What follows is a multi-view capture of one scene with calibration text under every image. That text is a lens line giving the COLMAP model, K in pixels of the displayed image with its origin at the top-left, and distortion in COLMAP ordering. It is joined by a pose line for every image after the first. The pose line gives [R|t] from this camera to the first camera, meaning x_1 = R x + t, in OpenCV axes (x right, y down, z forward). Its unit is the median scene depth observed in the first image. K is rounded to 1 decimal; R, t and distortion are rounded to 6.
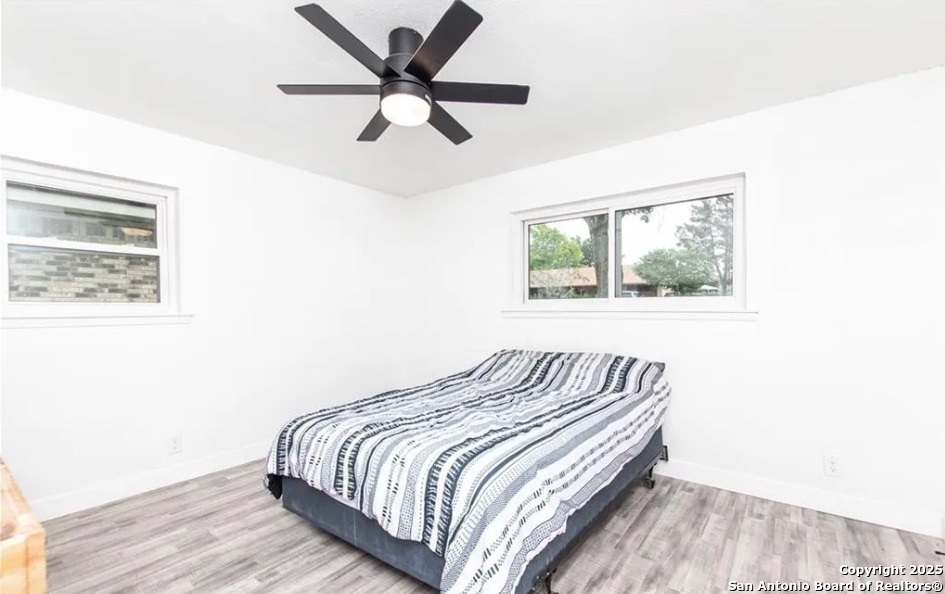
lens RADIAL K [[418.4, 0, 468.3], [0, 418.4, 300.3], [0, 0, 1]] dist [0.003041, -0.000407]
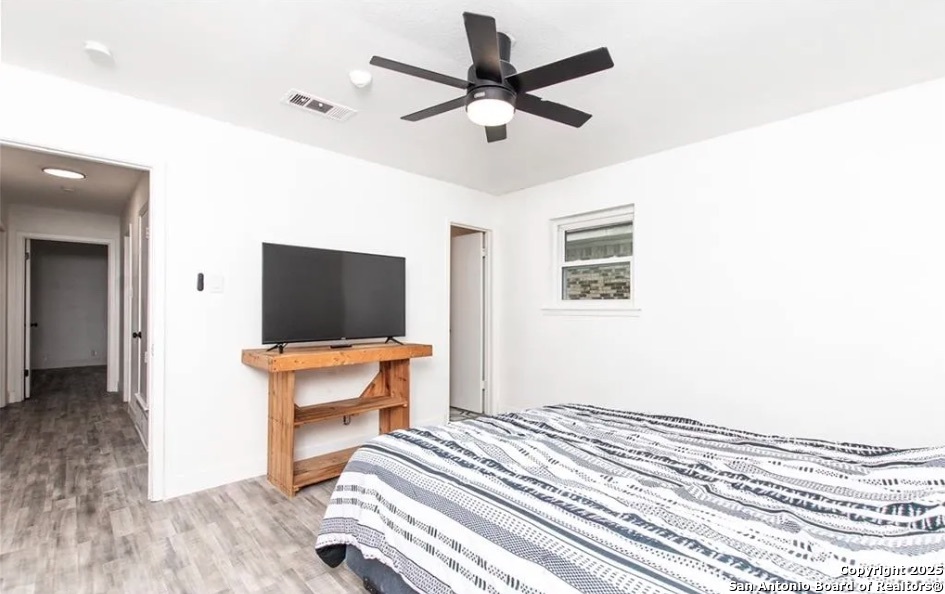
lens RADIAL K [[418.4, 0, 468.8], [0, 418.4, 302.3], [0, 0, 1]] dist [0.003041, -0.000407]
pose [[-0.150675, -0.001574, -0.988582, 0.712887], [0.022470, 0.999735, -0.005017, 0.011349], [0.988328, -0.022969, -0.150600, 0.891775]]
